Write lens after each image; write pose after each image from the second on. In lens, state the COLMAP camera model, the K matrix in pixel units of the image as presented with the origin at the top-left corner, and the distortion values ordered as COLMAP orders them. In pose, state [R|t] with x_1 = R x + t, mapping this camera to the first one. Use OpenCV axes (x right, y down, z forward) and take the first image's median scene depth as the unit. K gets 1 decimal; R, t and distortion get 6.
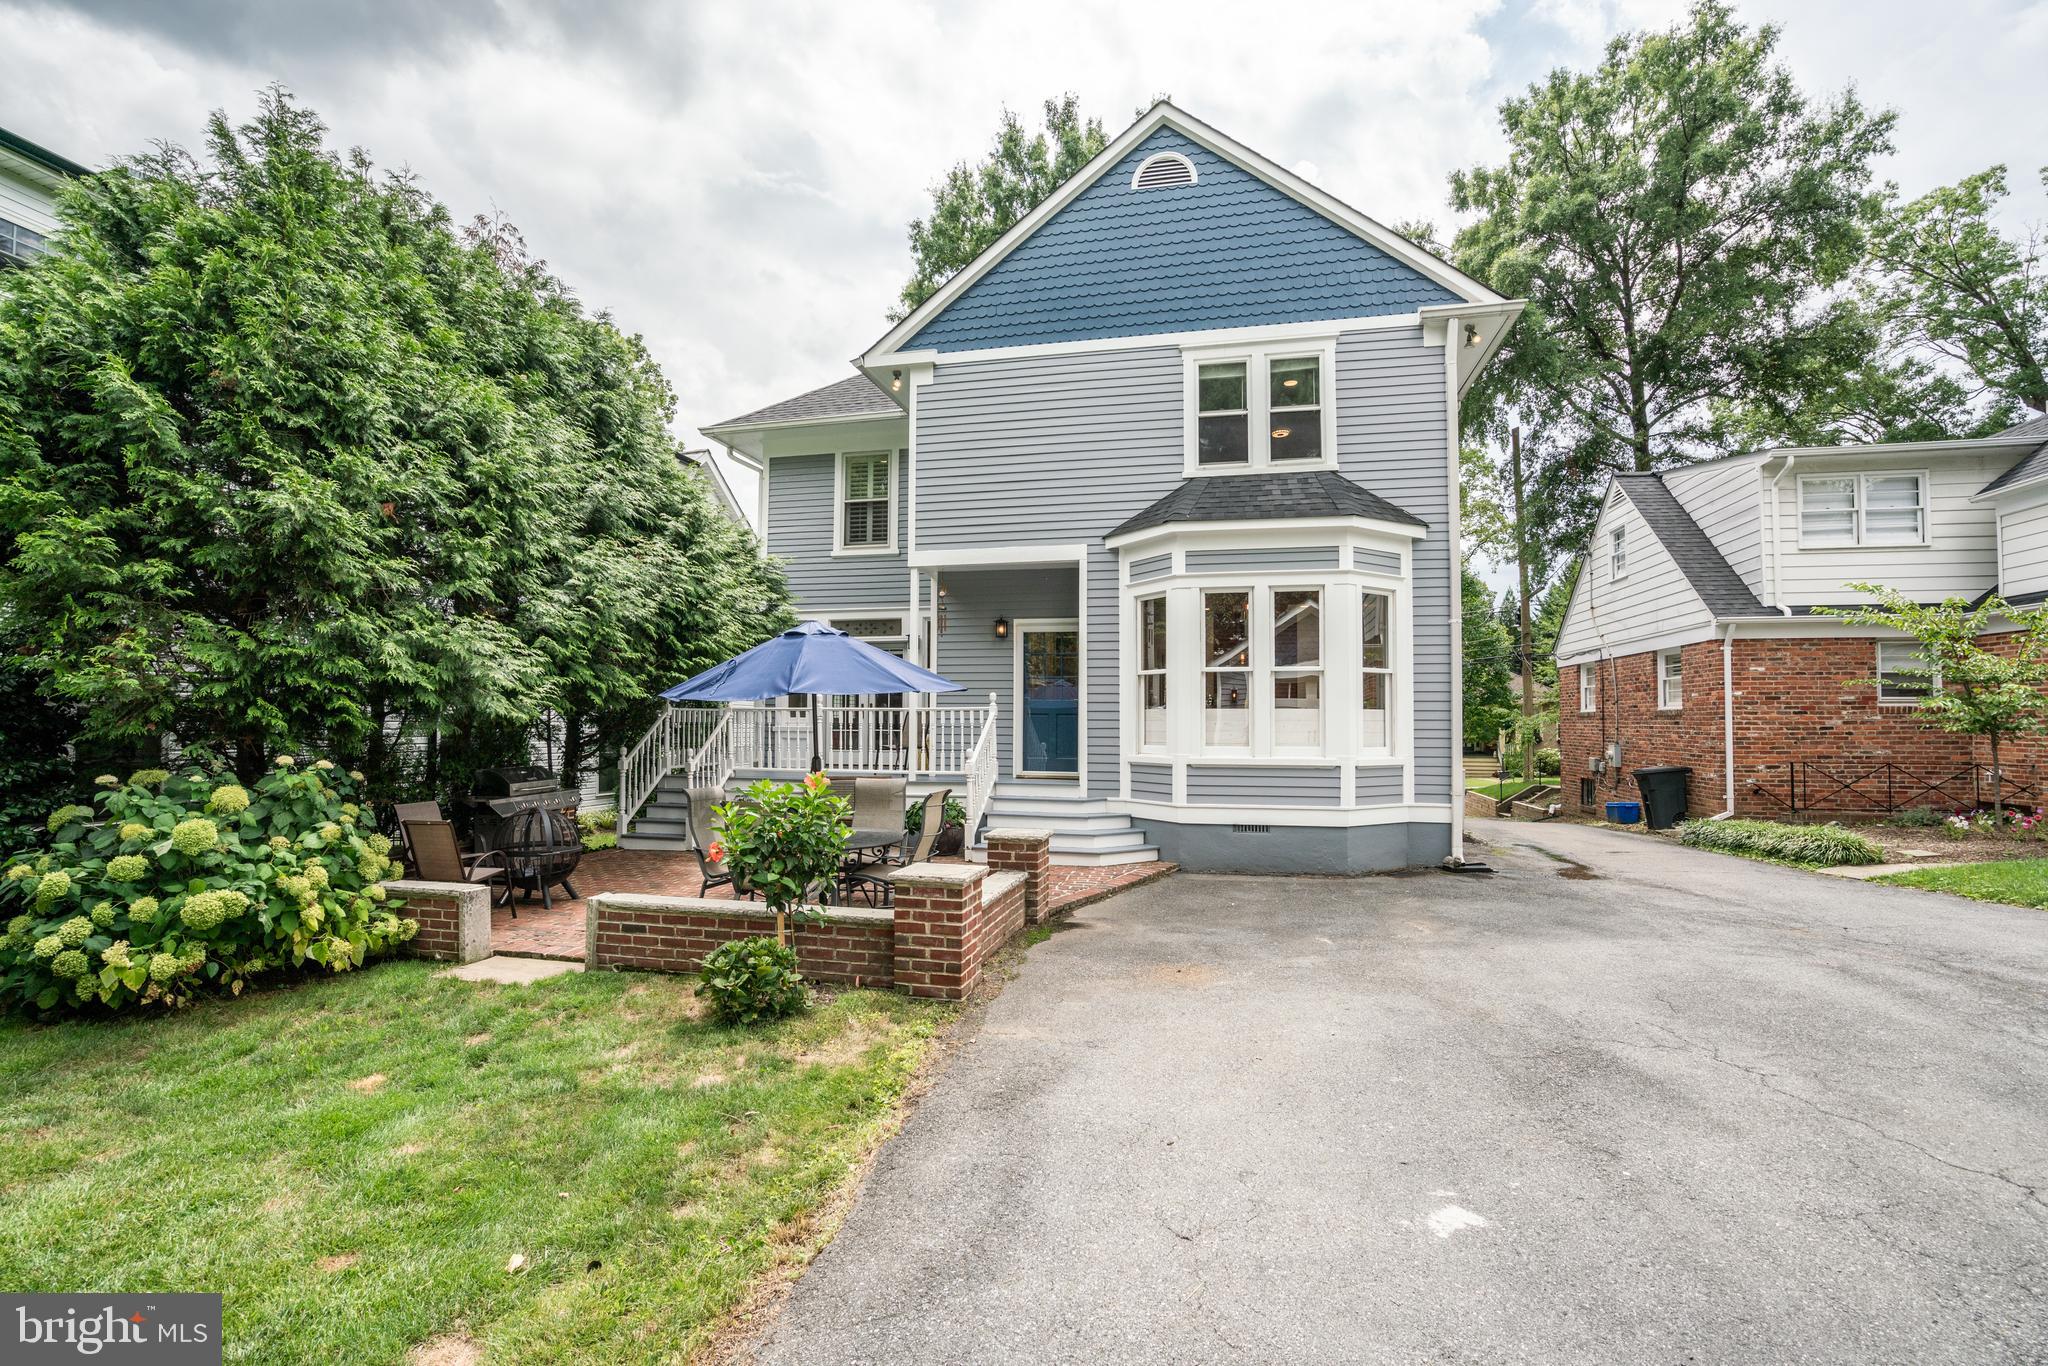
lens RADIAL K [[938.7, 0, 1018.2], [0, 938.7, 690.5], [0, 0, 1]] dist [-0.040008, 0.012272]
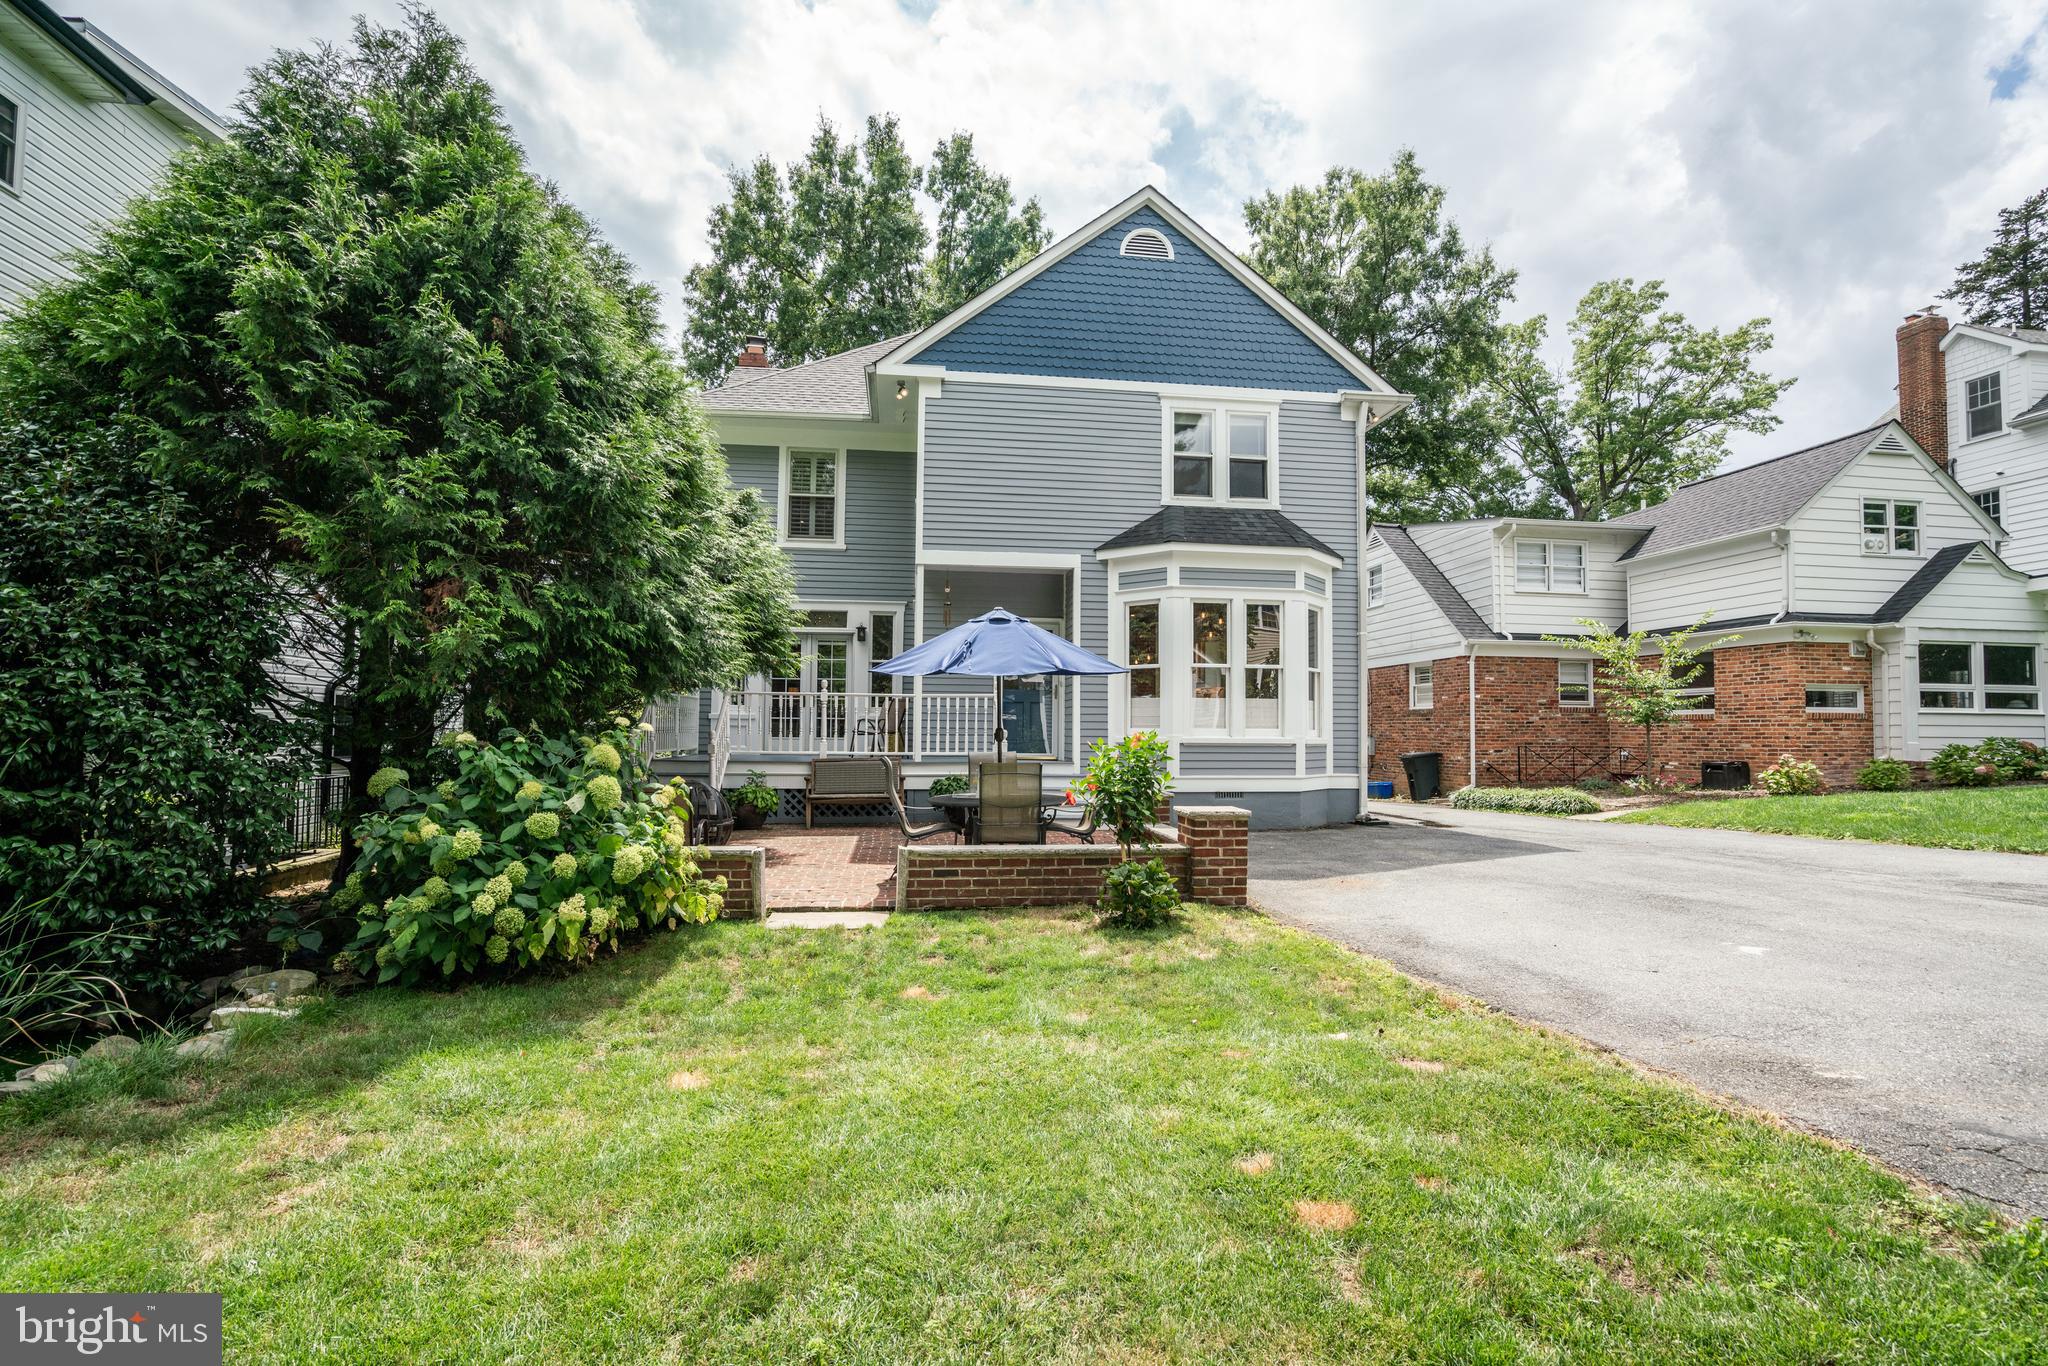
lens RADIAL K [[938.7, 0, 1021.4], [0, 938.7, 691.3], [0, 0, 1]] dist [-0.040008, 0.012272]
pose [[0.937718, 0.018245, 0.346918, -0.403631], [-0.016037, 0.999829, -0.009236, 0.024340], [-0.347027, 0.003097, 0.937850, -0.057770]]
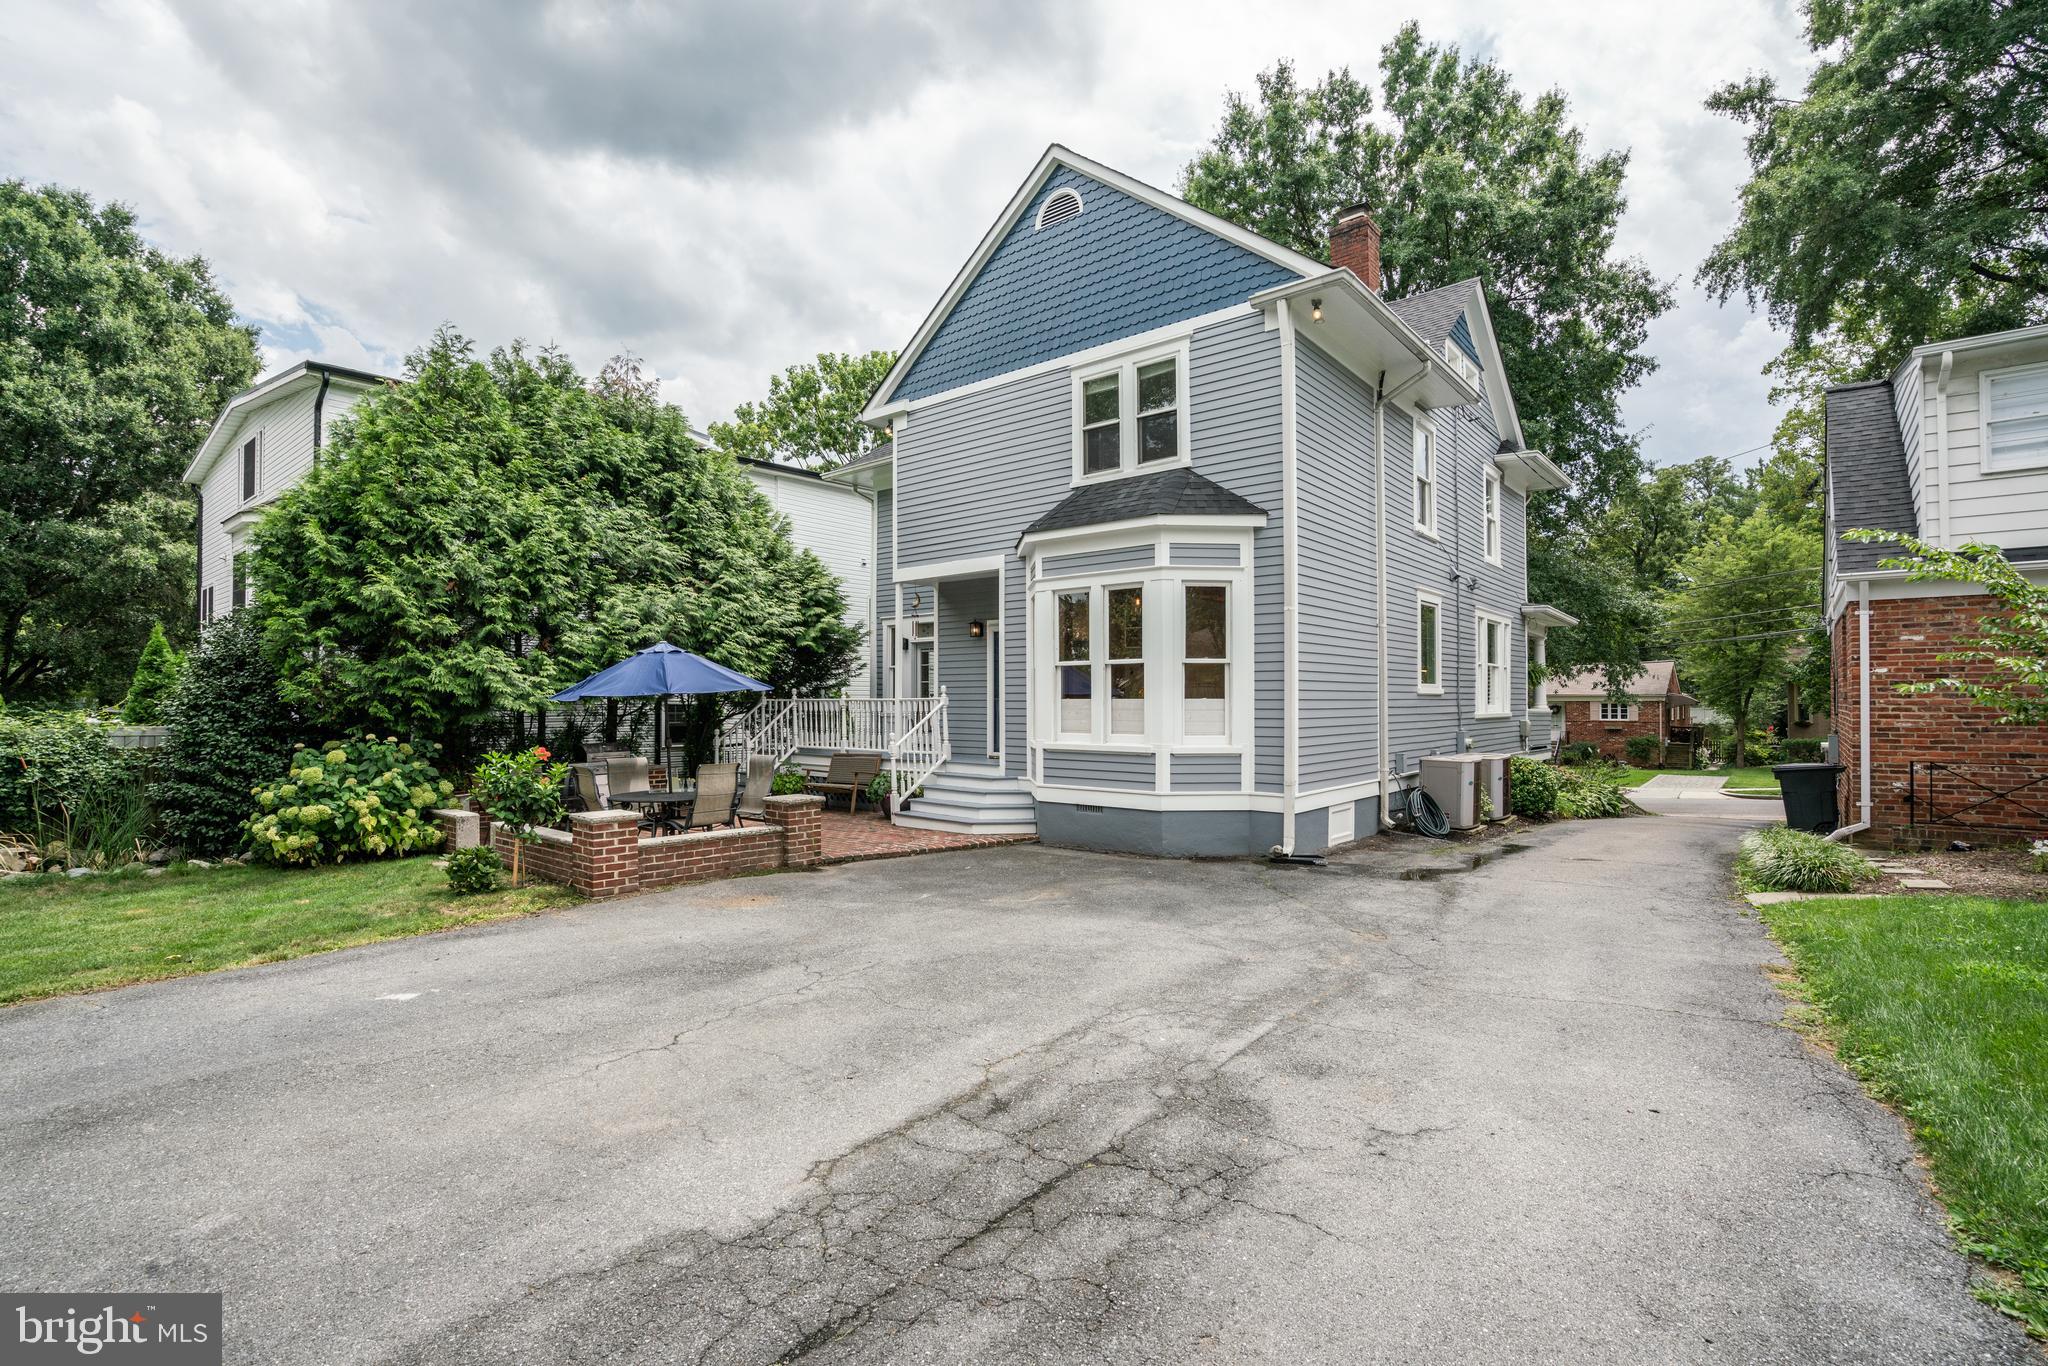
lens RADIAL K [[938.7, 0, 1014.0], [0, 938.7, 689.3], [0, 0, 1]] dist [-0.040008, 0.012272]
pose [[0.889819, -0.011172, -0.456177, 0.618802], [0.020318, 0.999679, 0.015150, -0.009470], [0.455861, -0.022749, 0.889760, -0.013159]]
